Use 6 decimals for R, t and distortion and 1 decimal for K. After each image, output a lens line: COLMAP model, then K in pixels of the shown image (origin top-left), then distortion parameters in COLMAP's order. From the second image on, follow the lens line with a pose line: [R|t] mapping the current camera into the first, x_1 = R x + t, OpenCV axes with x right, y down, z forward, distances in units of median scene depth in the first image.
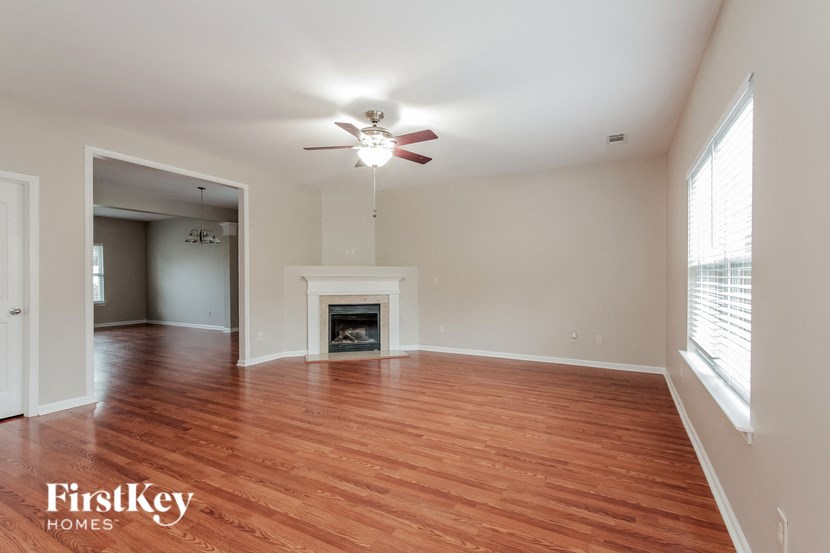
lens RADIAL K [[382.1, 0, 413.3], [0, 382.1, 279.0], [0, 0, 1]] dist [-0.003746, -0.000333]
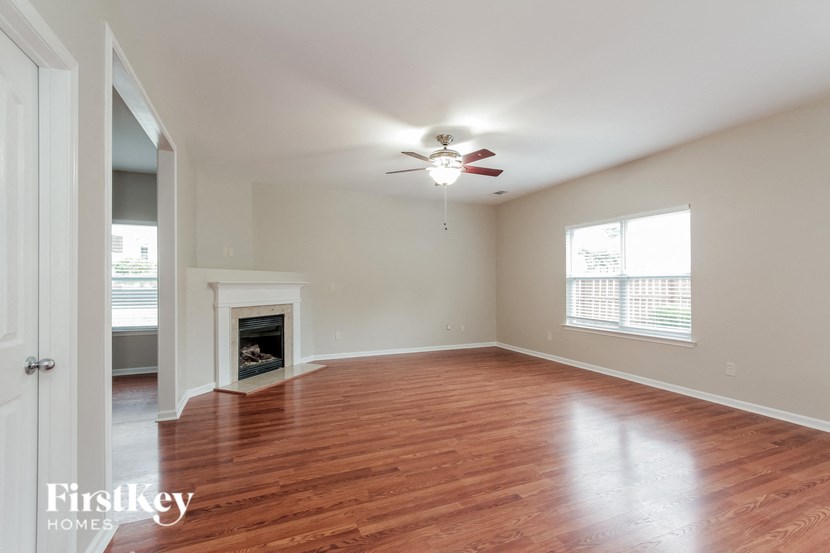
lens RADIAL K [[382.1, 0, 413.3], [0, 382.1, 279.0], [0, 0, 1]] dist [-0.003746, -0.000333]
pose [[0.621911, 0.009327, 0.783033, -1.060187], [0.004824, 0.999864, -0.015740, -0.001773], [-0.783073, 0.013566, 0.621782, 0.394891]]
